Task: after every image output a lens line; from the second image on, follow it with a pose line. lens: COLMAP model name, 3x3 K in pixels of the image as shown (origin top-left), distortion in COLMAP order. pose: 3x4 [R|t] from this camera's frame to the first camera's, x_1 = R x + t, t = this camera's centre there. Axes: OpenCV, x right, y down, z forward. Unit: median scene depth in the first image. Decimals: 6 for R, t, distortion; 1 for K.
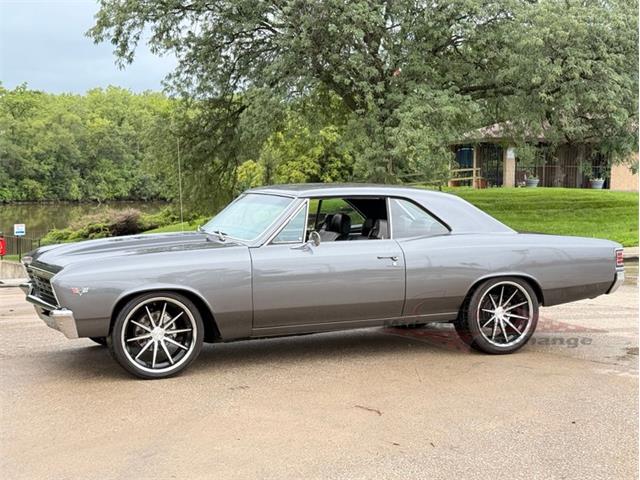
lens RADIAL K [[976.8, 0, 320.0], [0, 976.8, 240.0], [0, 0, 1]] dist [0.168133, -0.265901]
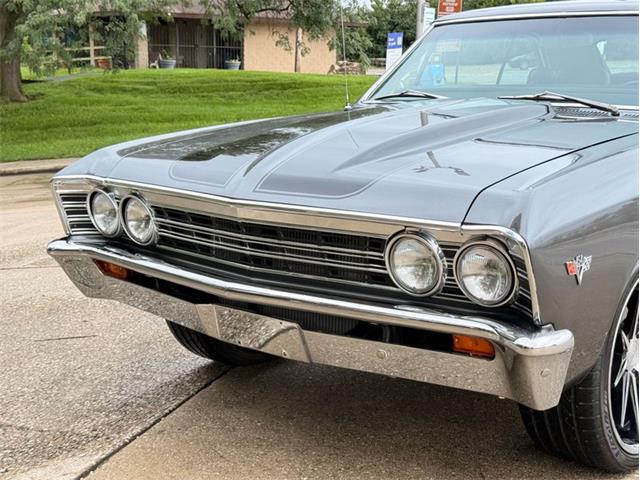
lens RADIAL K [[977.8, 0, 328.5], [0, 977.8, 239.7], [0, 0, 1]] dist [0.168024, -0.250062]
pose [[0.888164, -0.083774, 0.451826, -0.075971], [0.033534, 0.992437, 0.118089, -0.000198], [-0.458302, -0.089731, 0.884256, 0.119415]]
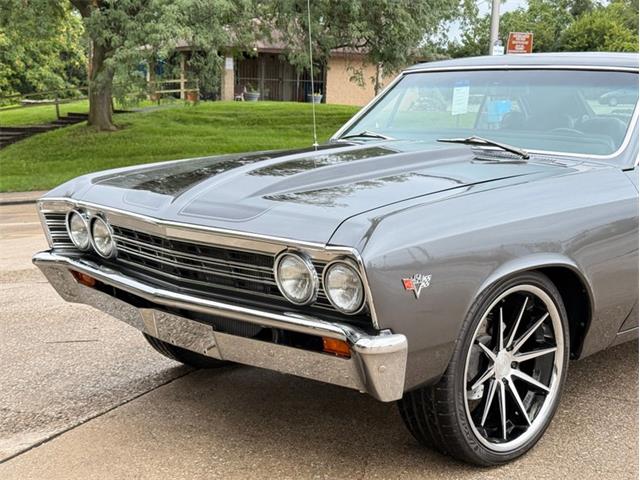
lens RADIAL K [[976.8, 0, 320.0], [0, 976.8, 240.0], [0, 0, 1]] dist [0.168133, -0.265901]
pose [[0.930698, -0.040657, 0.363521, -0.068962], [0.010617, 0.996388, 0.084254, -0.000305], [-0.365633, -0.074555, 0.927768, 0.102911]]
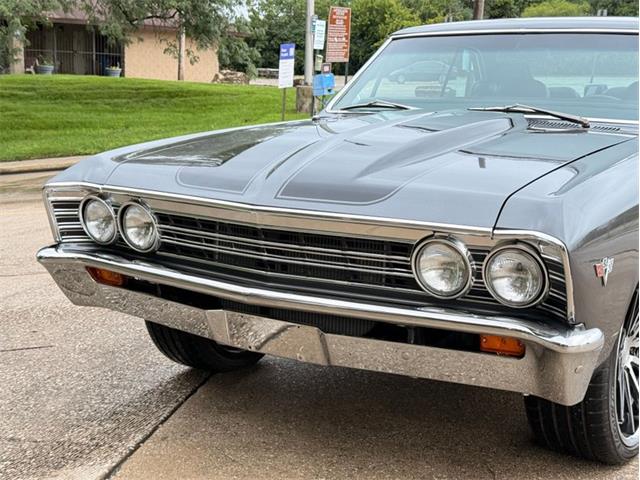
lens RADIAL K [[976.8, 0, 320.0], [0, 976.8, 240.0], [0, 0, 1]] dist [0.168133, -0.265901]
pose [[0.827799, -0.082944, 0.554859, -0.084910], [0.024415, 0.993400, 0.112074, -0.000380], [-0.560493, -0.079228, 0.824361, 0.122926]]
